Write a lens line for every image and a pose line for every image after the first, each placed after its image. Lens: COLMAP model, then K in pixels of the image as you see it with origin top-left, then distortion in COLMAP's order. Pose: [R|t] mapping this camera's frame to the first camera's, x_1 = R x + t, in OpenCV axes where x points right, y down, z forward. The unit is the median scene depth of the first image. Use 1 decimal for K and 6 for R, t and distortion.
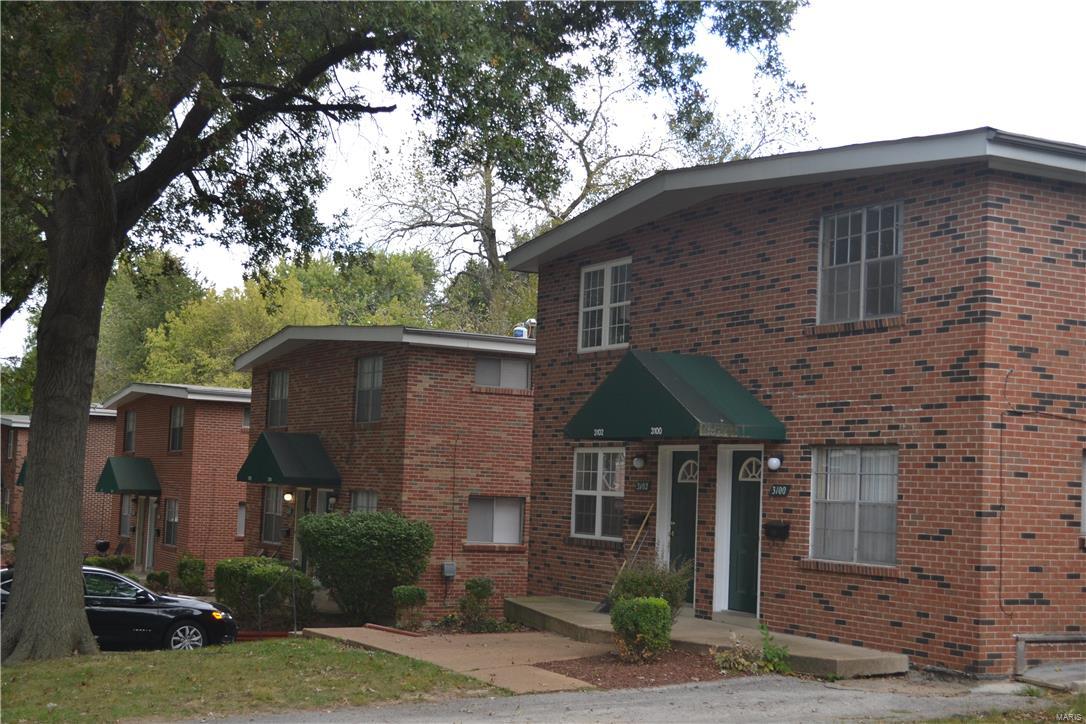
lens RADIAL K [[1650.3, 0, 543.0], [0, 1650.3, 362.0], [0, 0, 1]] dist [0.013882, -0.004332]
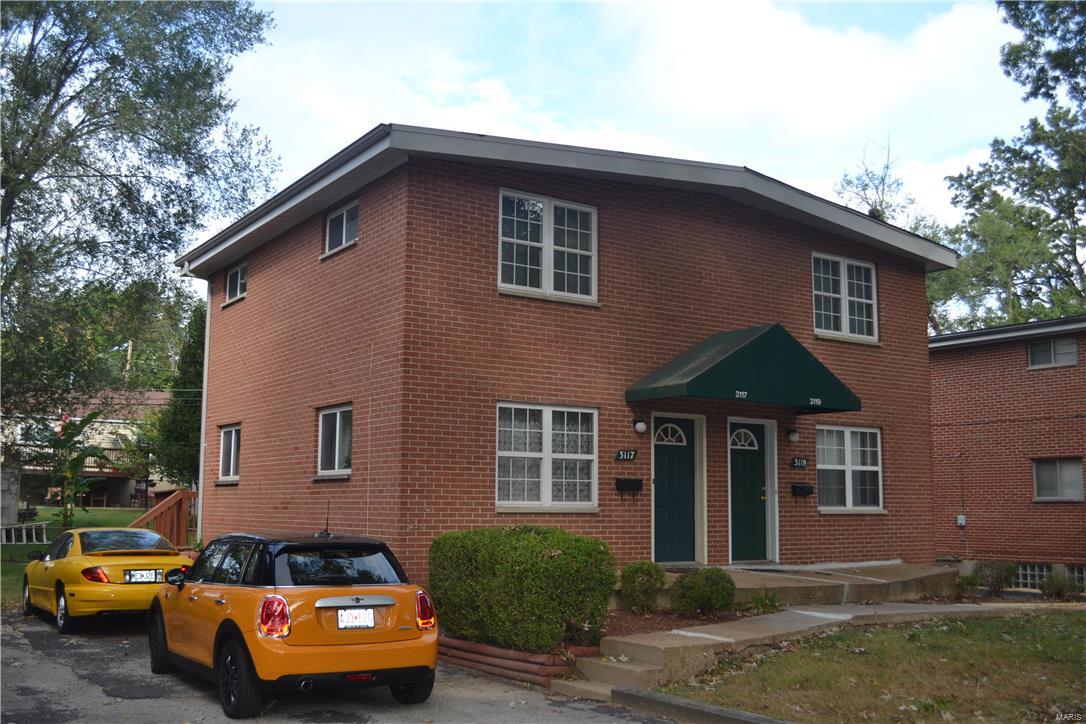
lens RADIAL K [[1161.9, 0, 543.0], [0, 1161.9, 362.0], [0, 0, 1]] dist [0.000822, 0.000811]
pose [[-0.149221, 0.043089, 0.987865, -0.587302], [-0.118297, 0.991097, -0.061099, 0.067742], [-0.981702, -0.125978, -0.142795, 1.099197]]
